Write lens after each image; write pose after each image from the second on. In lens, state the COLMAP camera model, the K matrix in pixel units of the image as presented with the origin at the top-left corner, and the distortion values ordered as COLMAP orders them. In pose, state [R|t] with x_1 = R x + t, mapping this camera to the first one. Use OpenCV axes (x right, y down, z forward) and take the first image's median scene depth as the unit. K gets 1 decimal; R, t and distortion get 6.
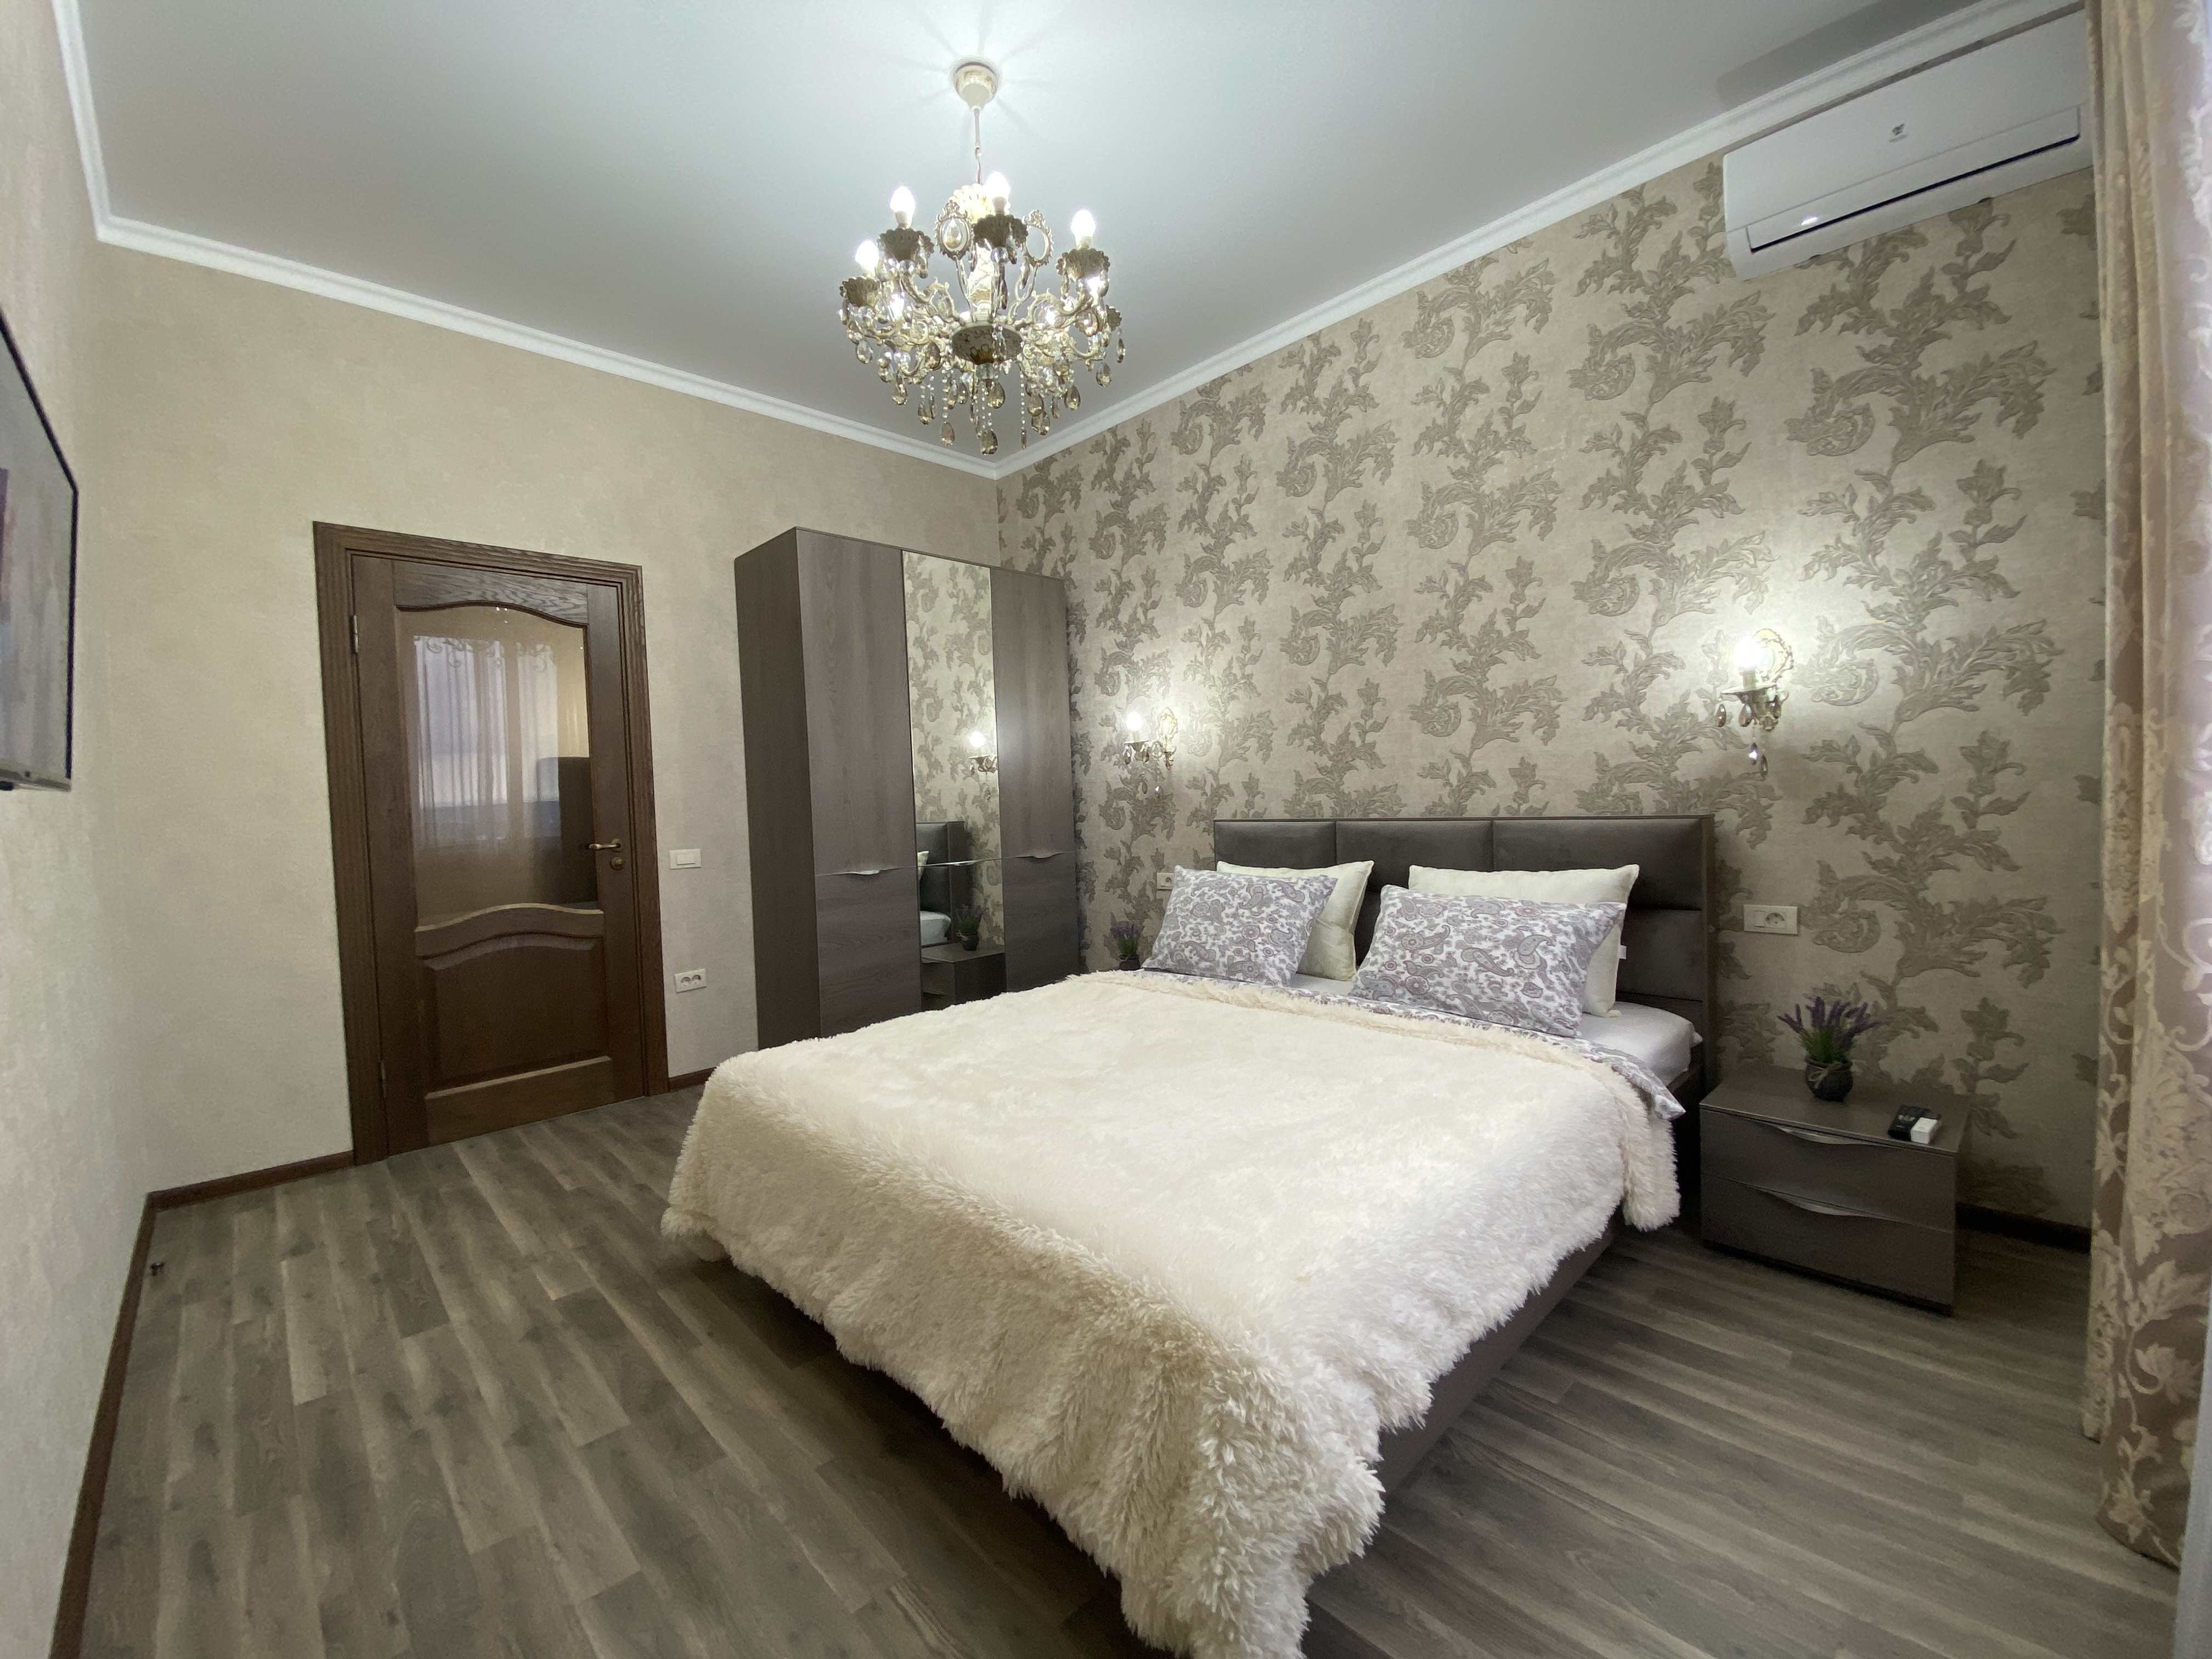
lens RADIAL K [[892.9, 0, 1102.8], [0, 892.9, 832.7], [0, 0, 1]] dist [0.011879, -0.014622]
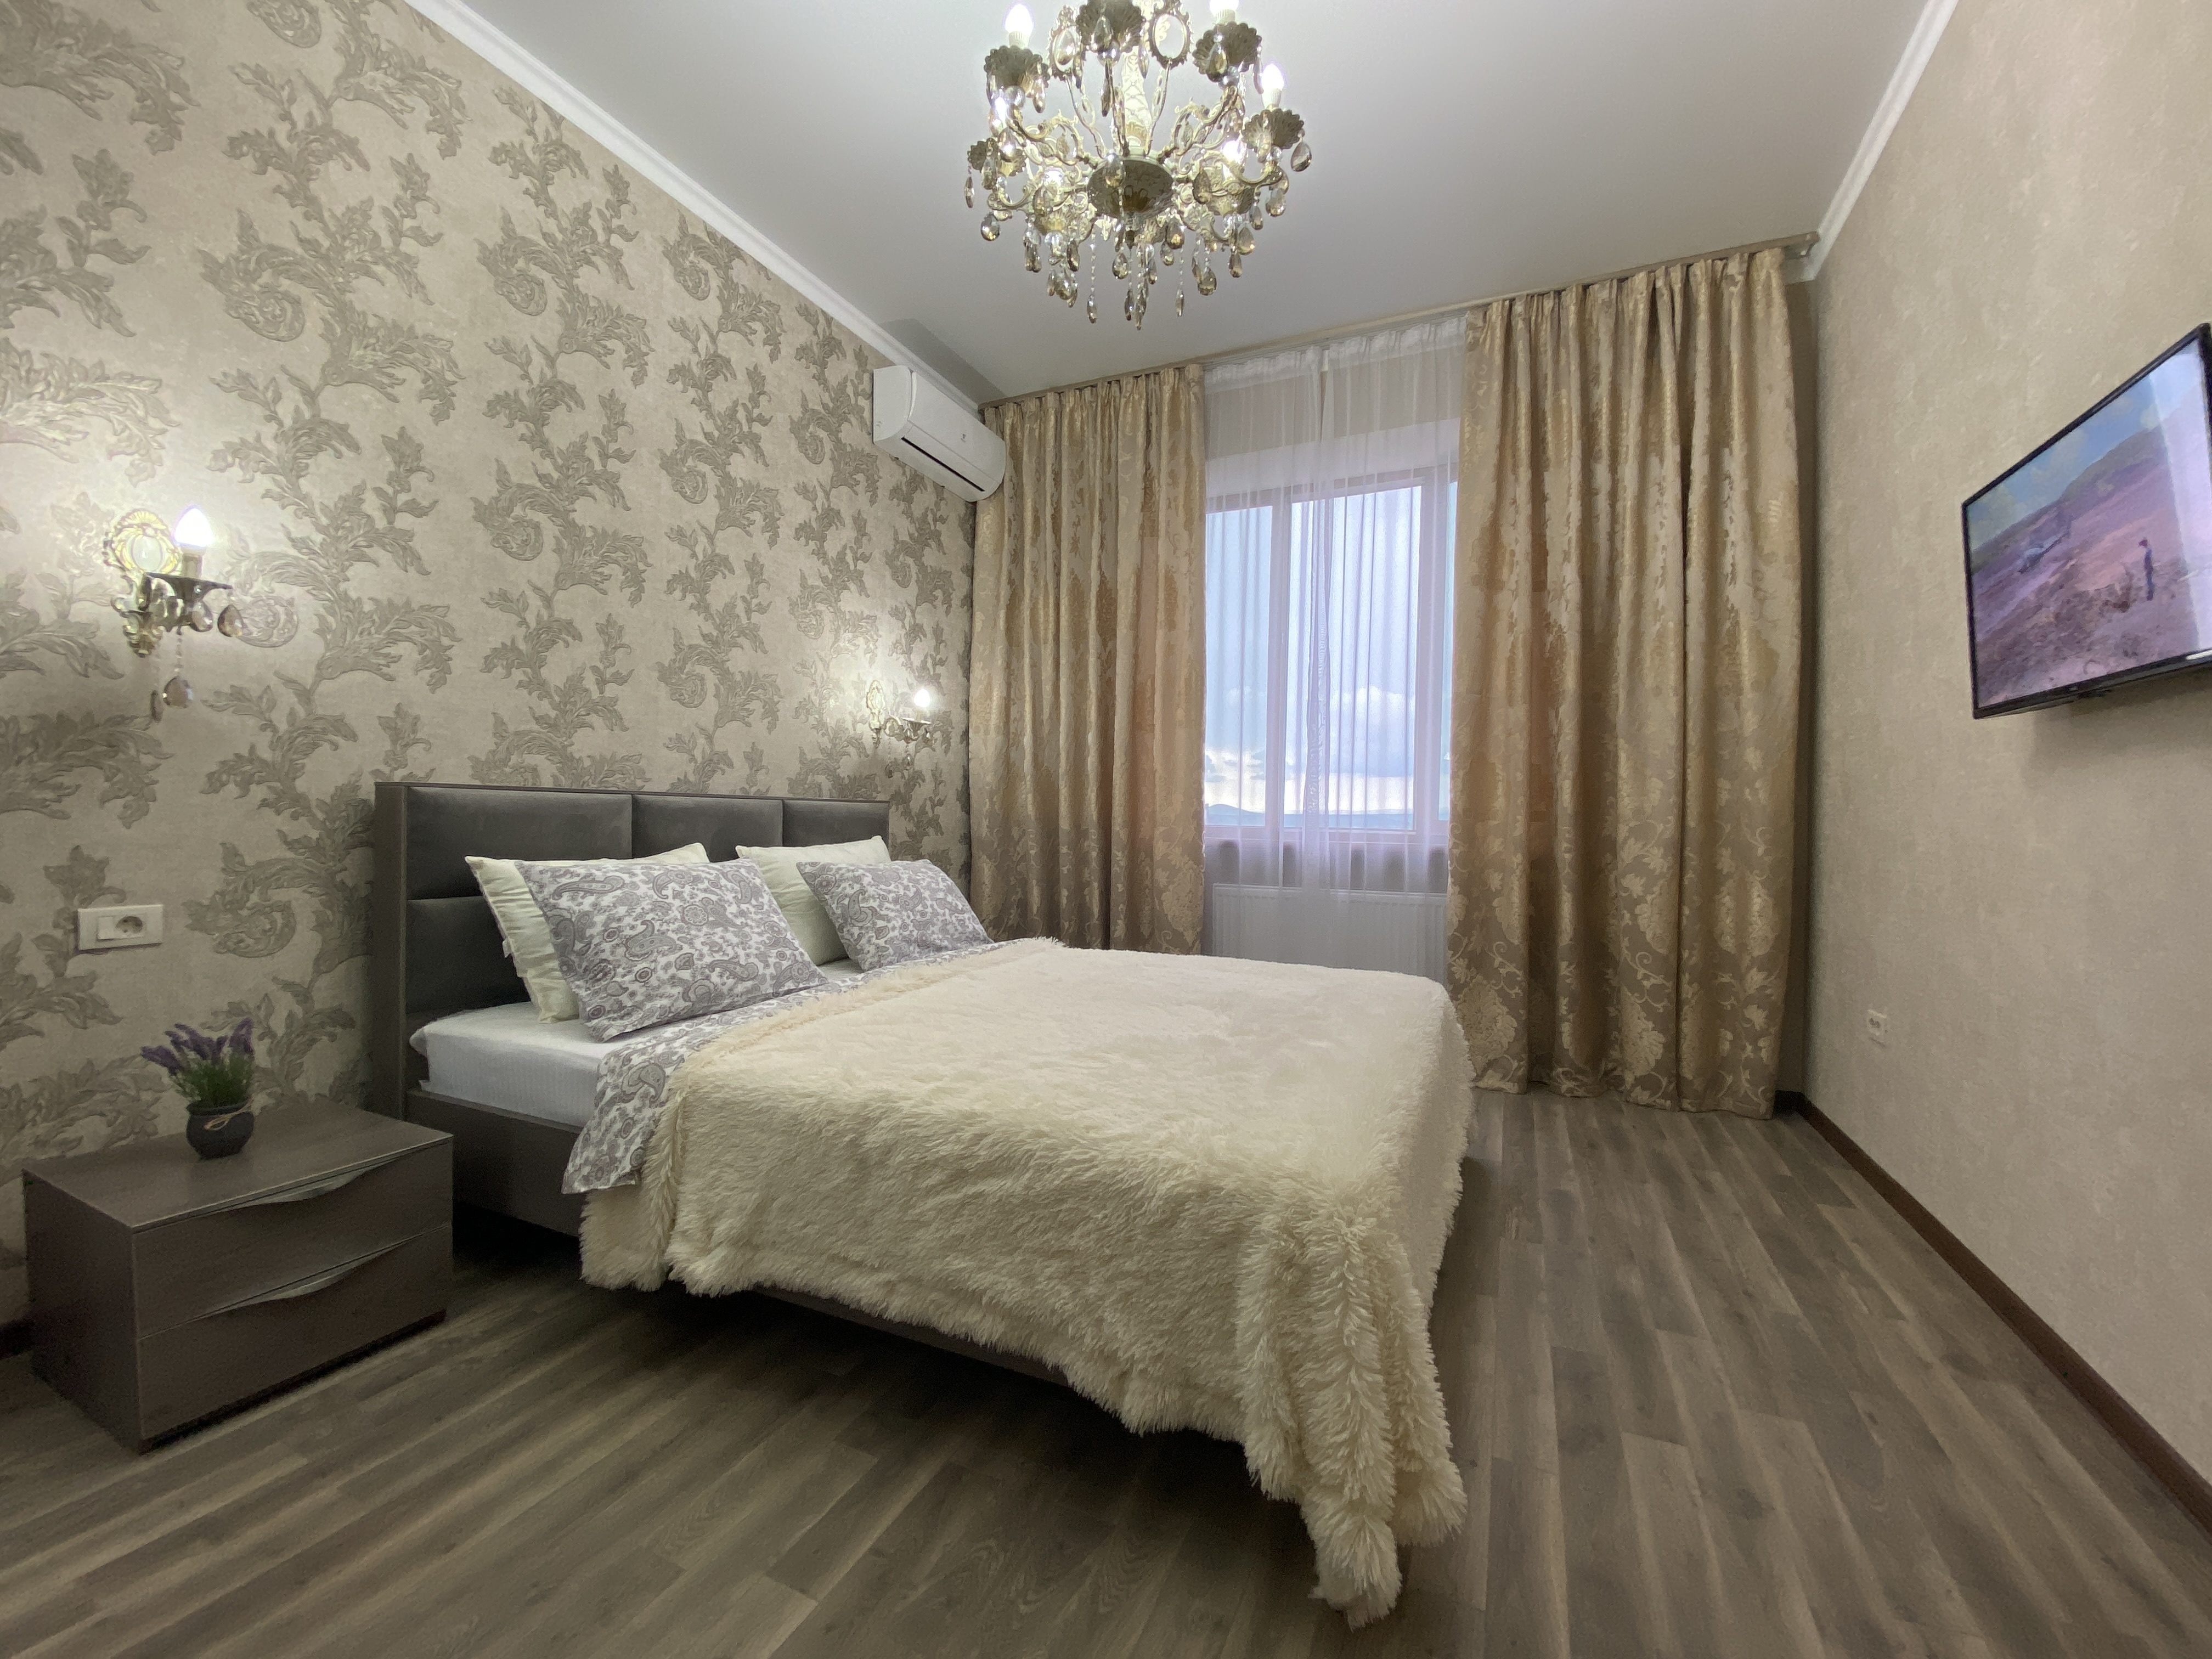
lens RADIAL K [[892.9, 0, 1115.0], [0, 892.9, 821.9], [0, 0, 1]] dist [0.011879, -0.014622]
pose [[-0.378602, 0.029088, 0.925102, -0.628960], [0.034448, 0.999256, -0.017321, 0.039483], [-0.924918, 0.025310, -0.379322, 0.959576]]
